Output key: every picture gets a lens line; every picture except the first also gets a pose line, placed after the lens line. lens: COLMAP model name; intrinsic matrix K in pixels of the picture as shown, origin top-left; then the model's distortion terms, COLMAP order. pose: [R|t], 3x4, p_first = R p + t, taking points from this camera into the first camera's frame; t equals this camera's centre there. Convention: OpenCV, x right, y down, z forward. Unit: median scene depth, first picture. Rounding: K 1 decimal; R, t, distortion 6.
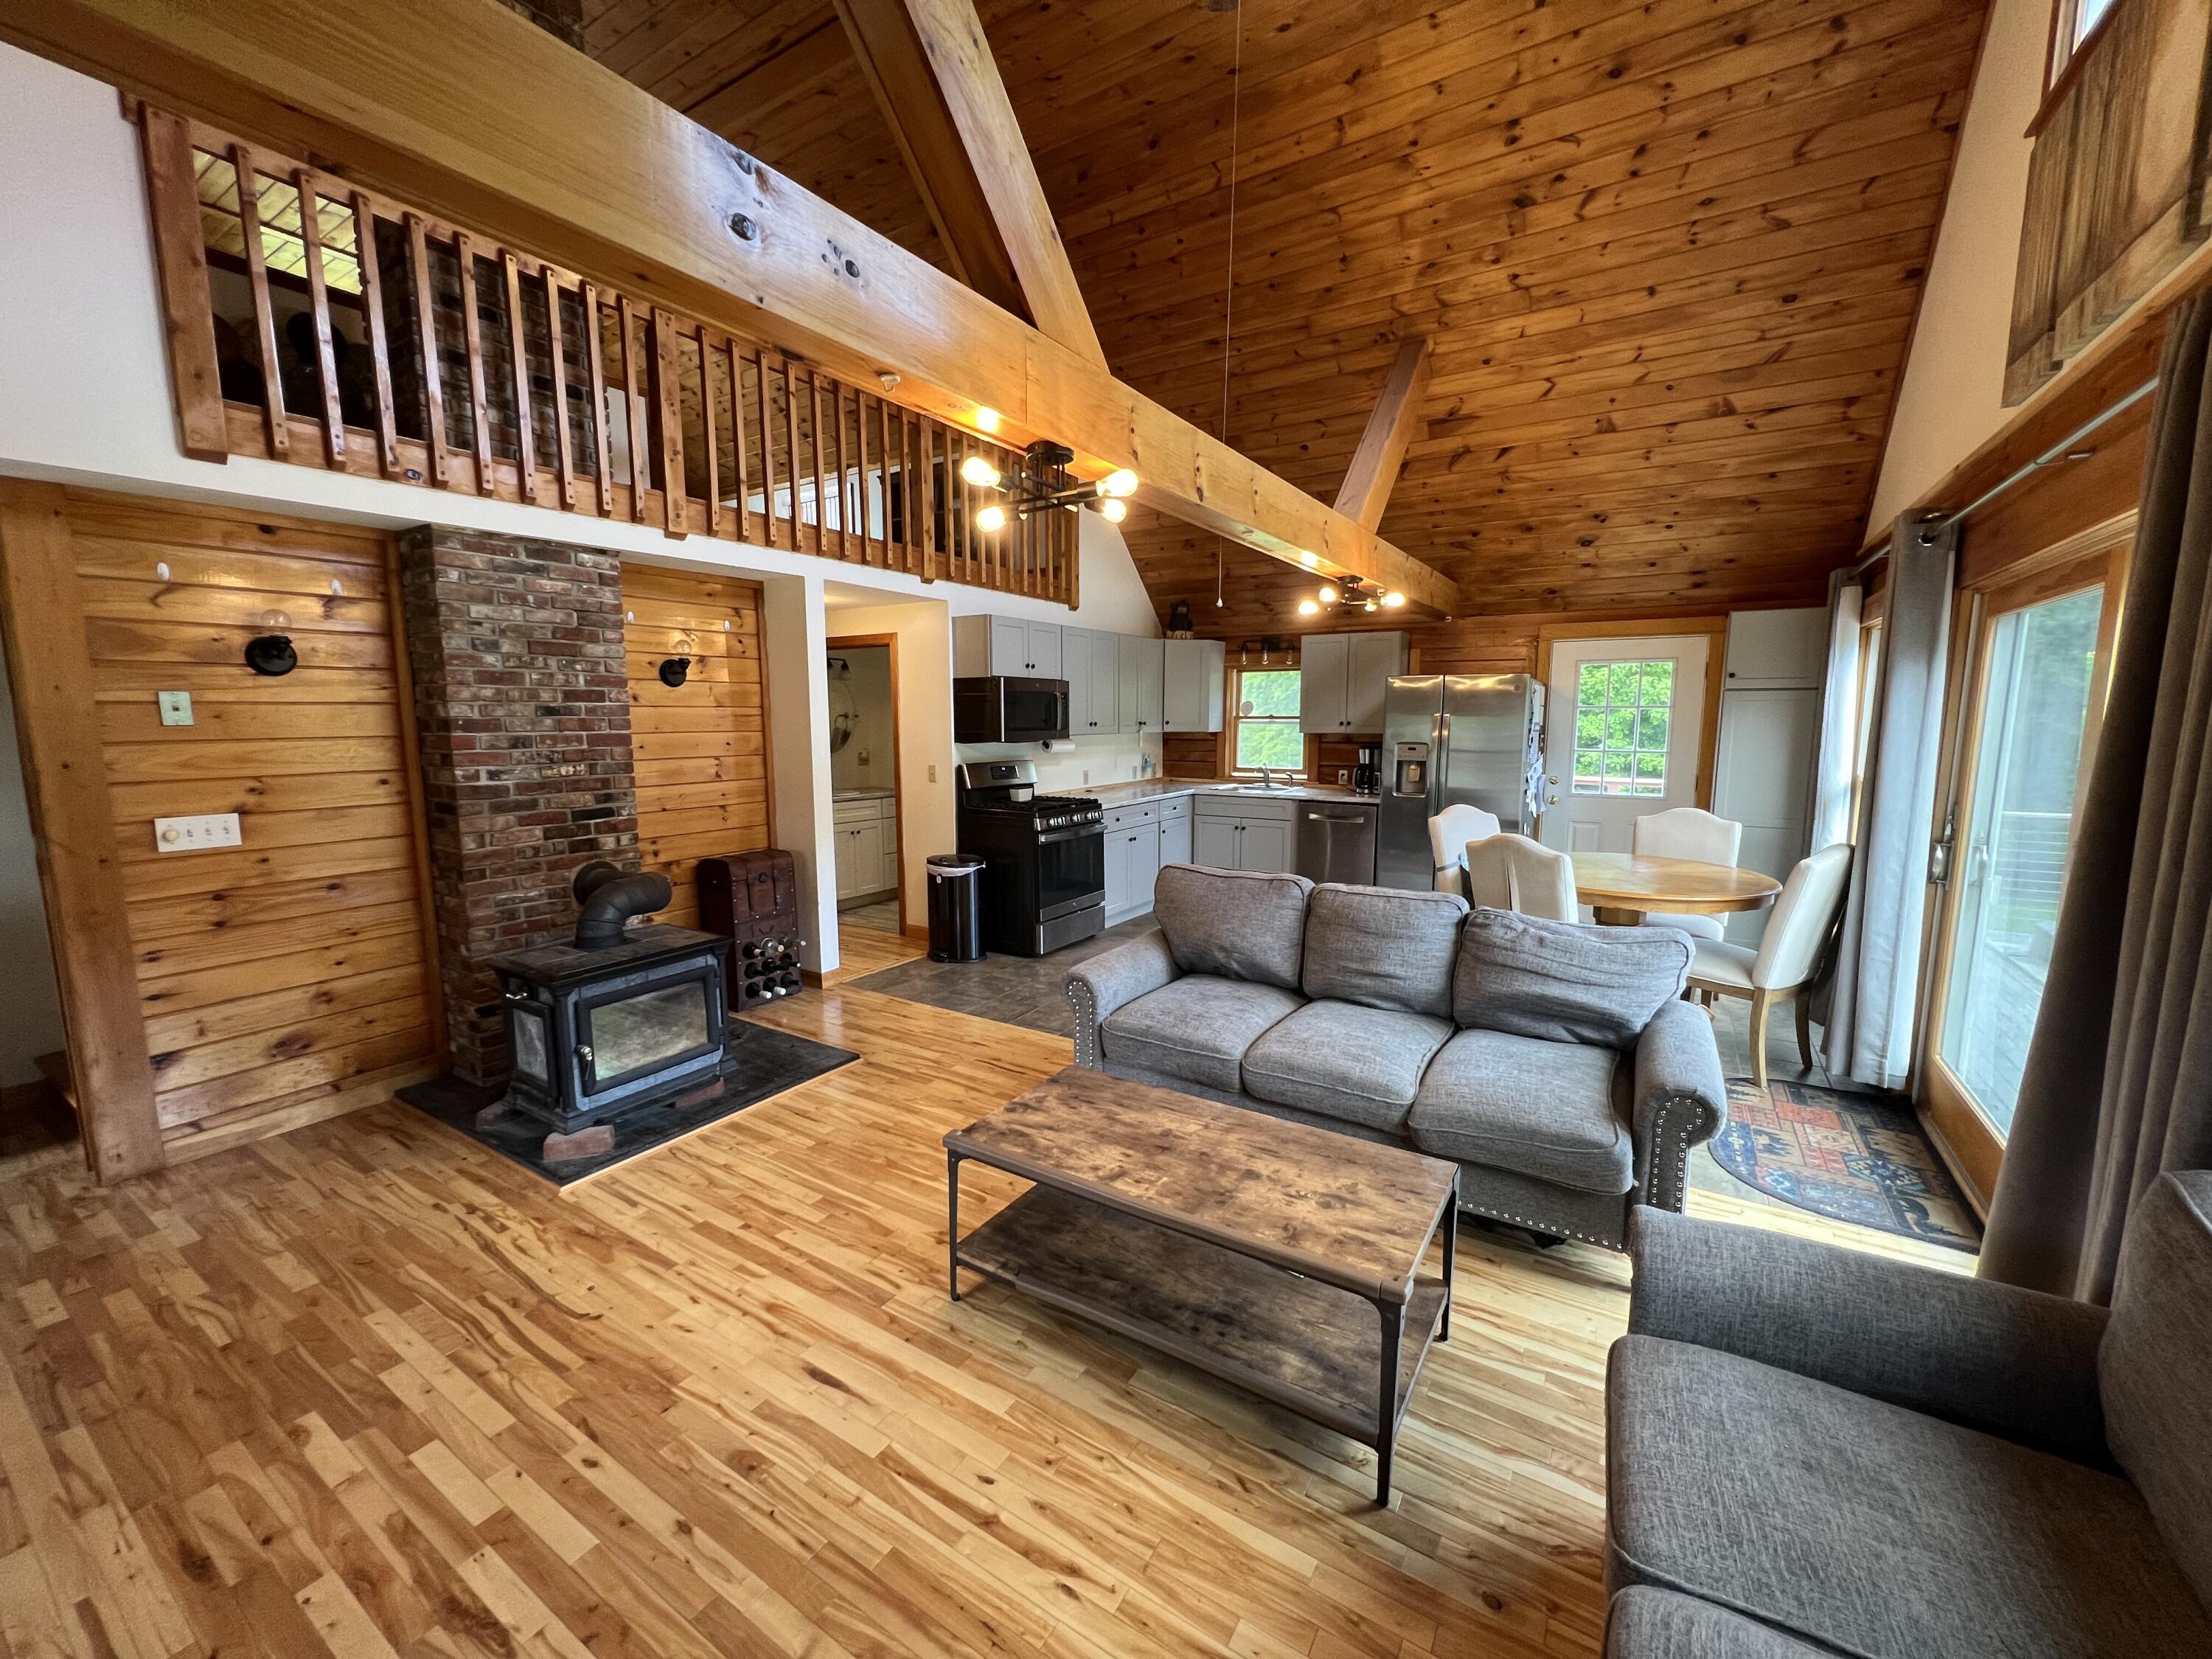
lens RADIAL K [[884.6, 0, 1099.2], [0, 884.6, 826.0], [0, 0, 1]] dist [0.002040, -0.000587]
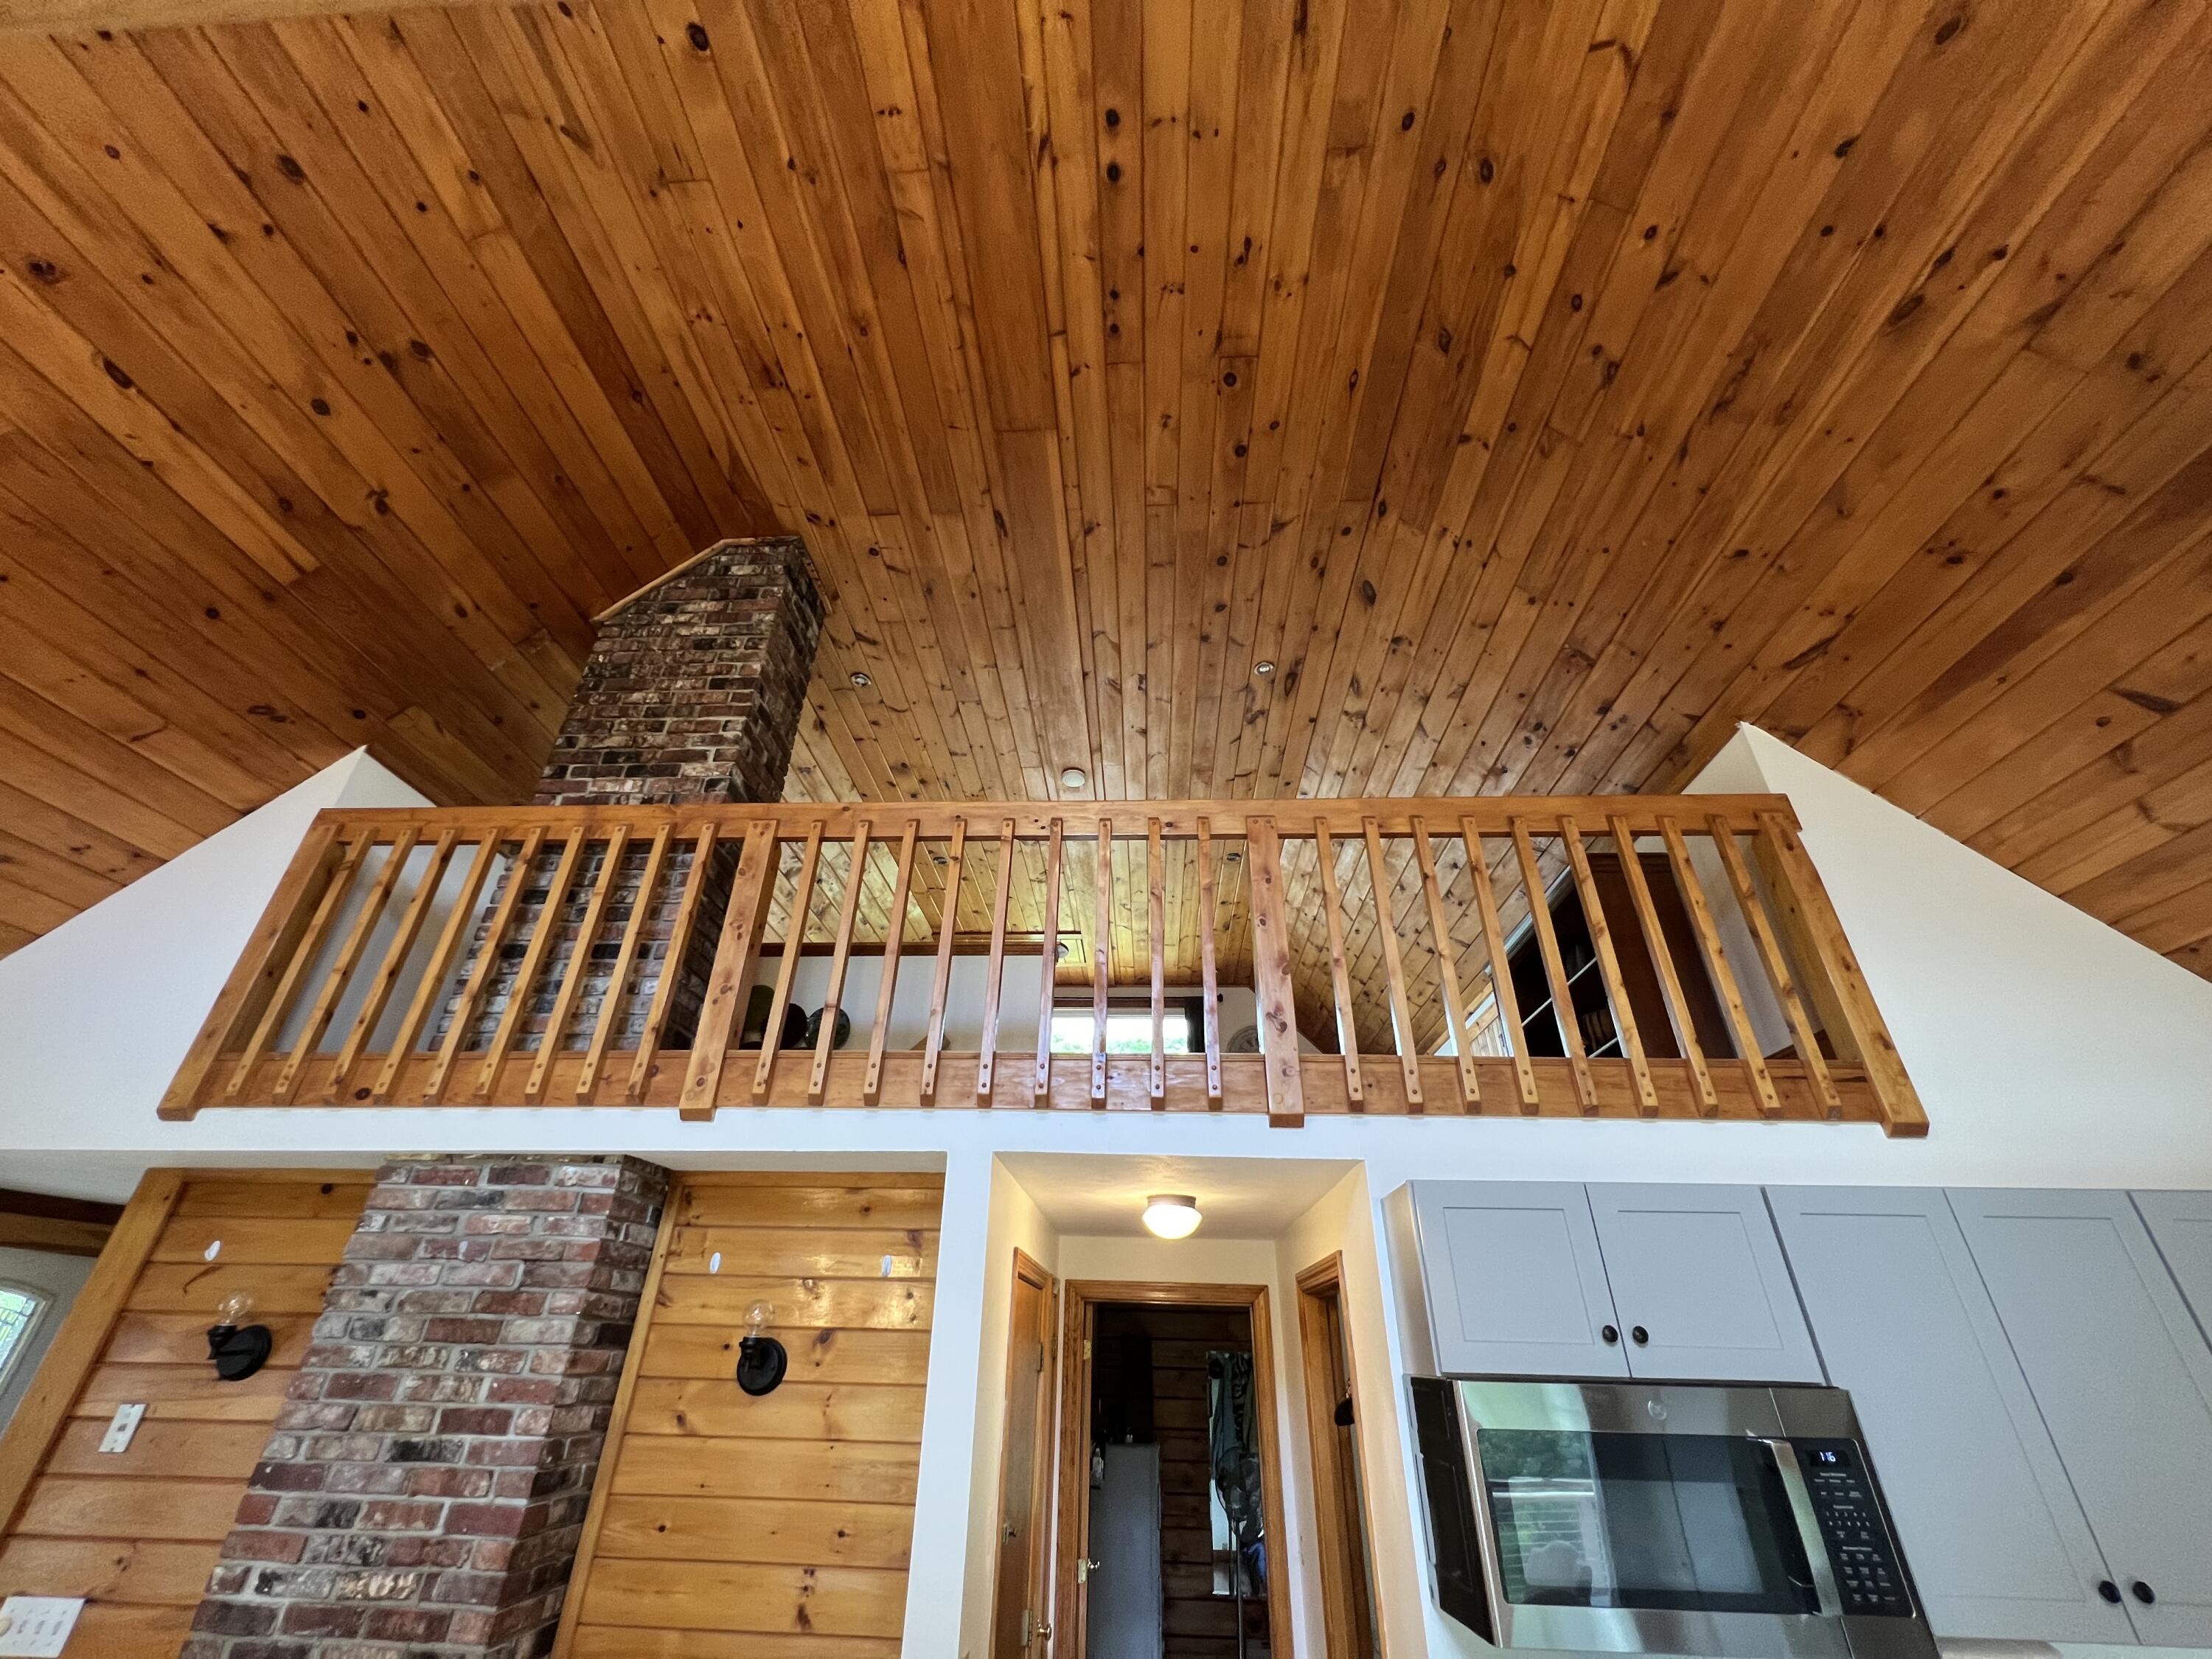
lens RADIAL K [[884.6, 0, 1101.2], [0, 884.6, 826.1], [0, 0, 1]] dist [0.002040, -0.000587]
pose [[0.491450, -0.436205, -0.753791, 0.235358], [-0.130742, 0.818765, -0.559044, -0.206331], [0.861036, 0.373295, 0.345352, 1.064963]]
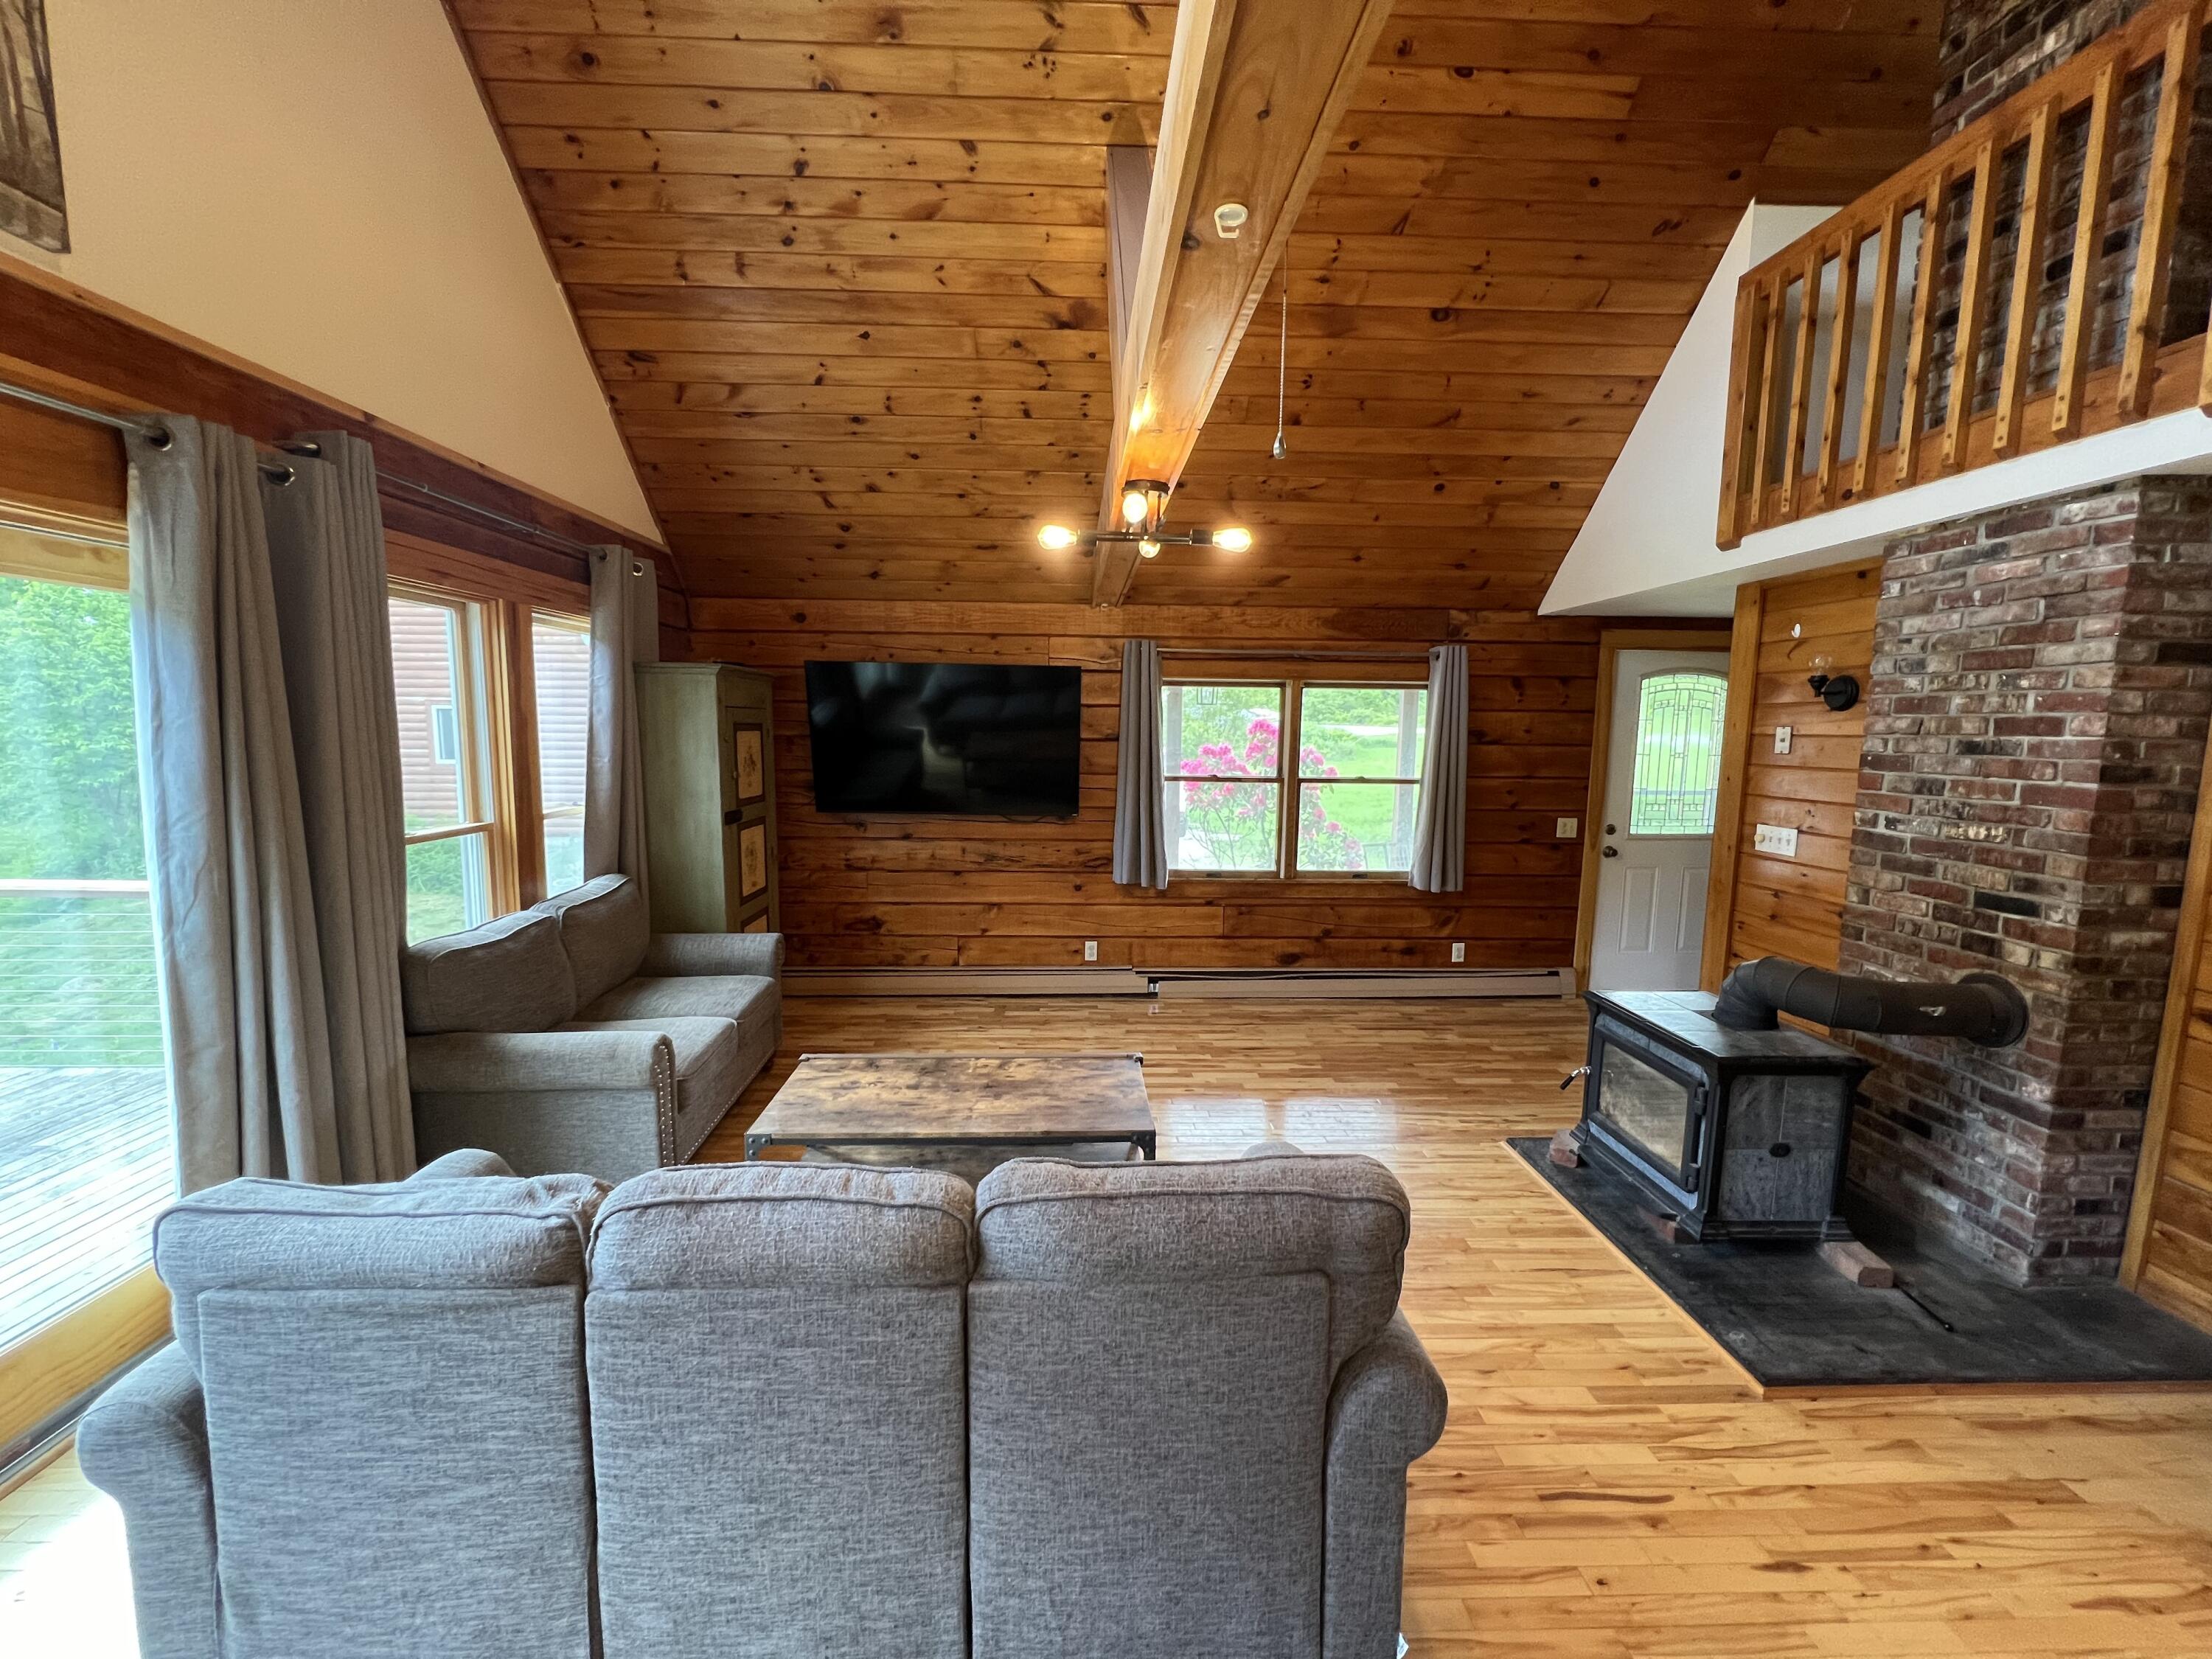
lens RADIAL K [[884.6, 0, 1099.8], [0, 884.6, 829.9], [0, 0, 1]] dist [0.002040, -0.000587]
pose [[-0.823028, 0.058349, -0.564996, 0.383898], [-0.083176, 0.971606, 0.221504, -0.169948], [0.561878, 0.229298, -0.794805, 1.219739]]
